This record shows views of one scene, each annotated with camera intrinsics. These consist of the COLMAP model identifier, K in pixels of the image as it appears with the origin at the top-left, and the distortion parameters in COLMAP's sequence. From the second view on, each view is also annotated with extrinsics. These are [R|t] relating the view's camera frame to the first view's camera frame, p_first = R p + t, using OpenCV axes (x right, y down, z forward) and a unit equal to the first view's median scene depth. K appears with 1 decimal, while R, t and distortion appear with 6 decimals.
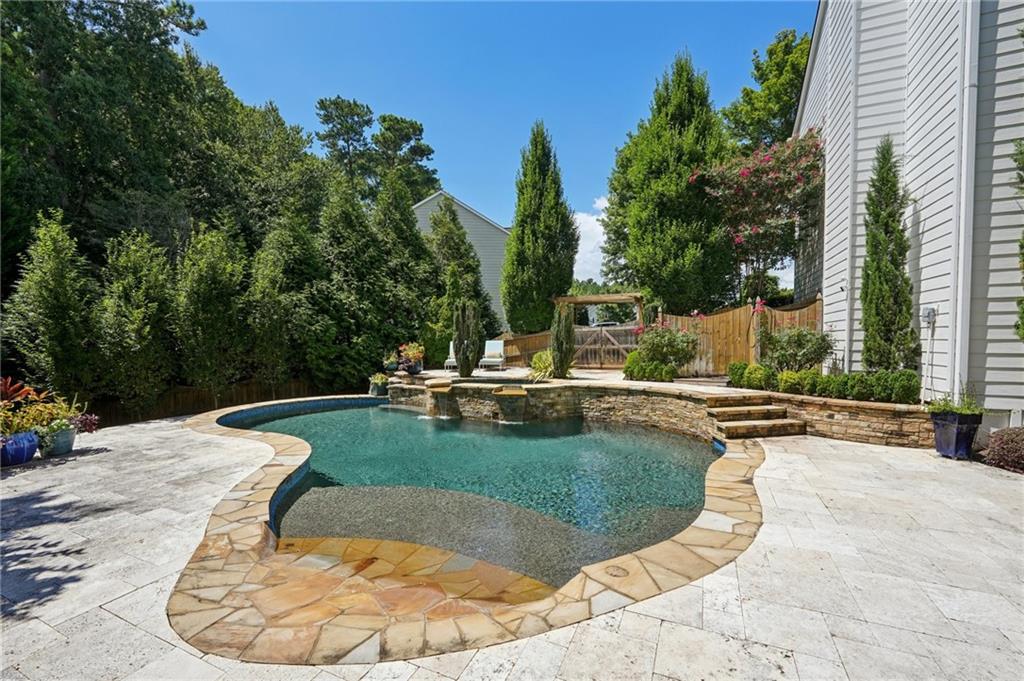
lens RADIAL K [[425.5, 0, 508.1], [0, 425.5, 368.2], [0, 0, 1]] dist [-0.009145, 0.000180]
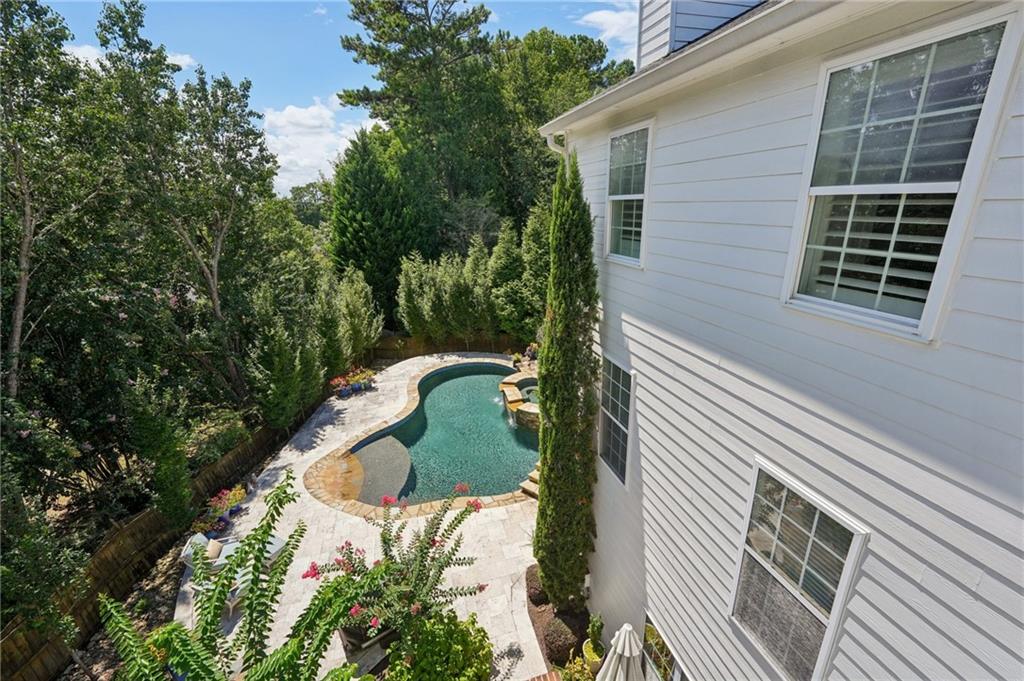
lens RADIAL K [[425.5, 0, 517.9], [0, 425.5, 335.3], [0, 0, 1]] dist [-0.009145, 0.000180]
pose [[0.641780, 0.226154, -0.732784, 0.921794], [-0.020853, 0.960322, 0.278114, -0.531753], [0.766605, -0.163207, 0.621031, -0.010105]]
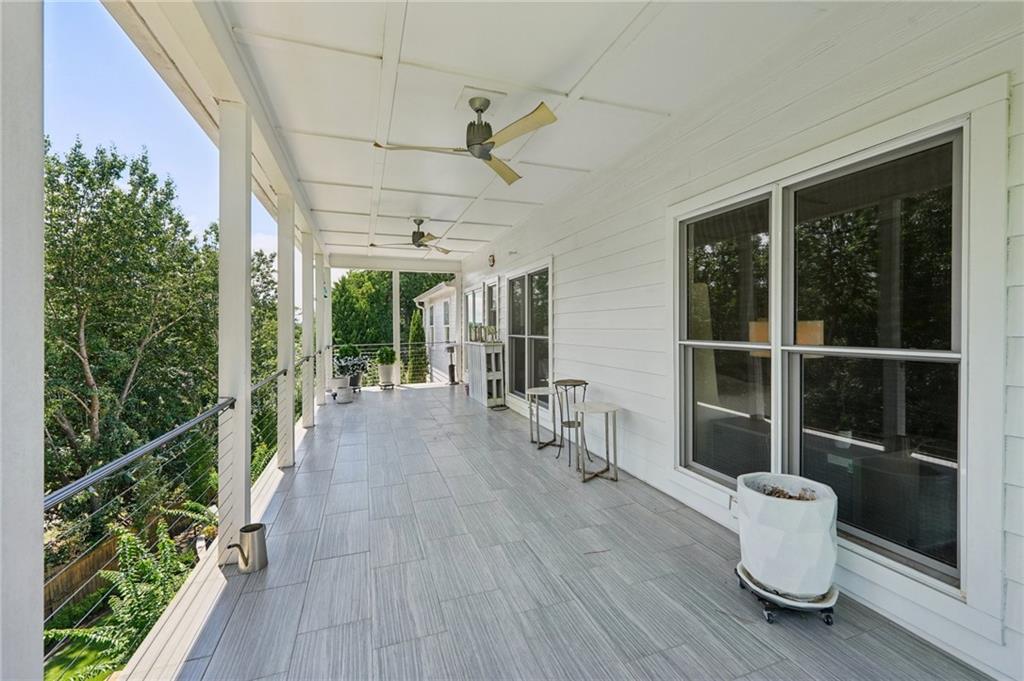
lens RADIAL K [[425.5, 0, 523.1], [0, 425.5, 330.1], [0, 0, 1]] dist [-0.009145, 0.000180]
pose [[0.698505, 0.015885, -0.715429, 1.741264], [-0.042593, 0.998904, -0.019406, -0.523262], [0.714336, 0.044027, 0.698416, -0.317539]]
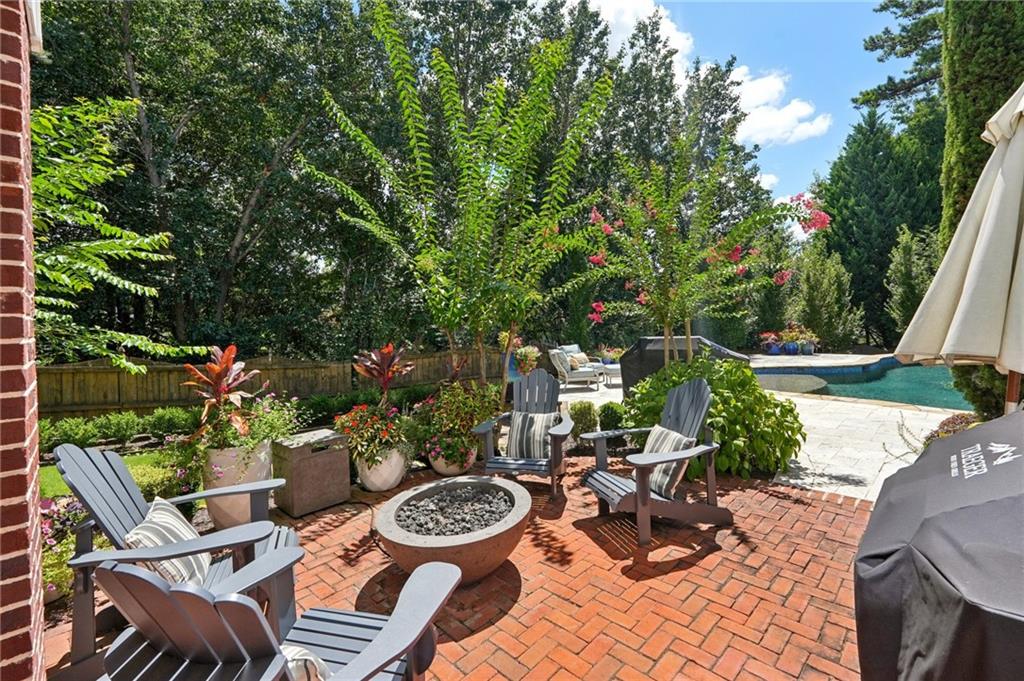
lens RADIAL K [[455.5, 0, 518.0], [0, 455.5, 318.3], [0, 0, 1]] dist [-0.023362, -0.000382]
pose [[-0.354799, 0.019600, -0.934737, 0.970643], [-0.026357, 0.999173, 0.030955, -0.019718], [0.934571, 0.035619, -0.353989, 0.183093]]
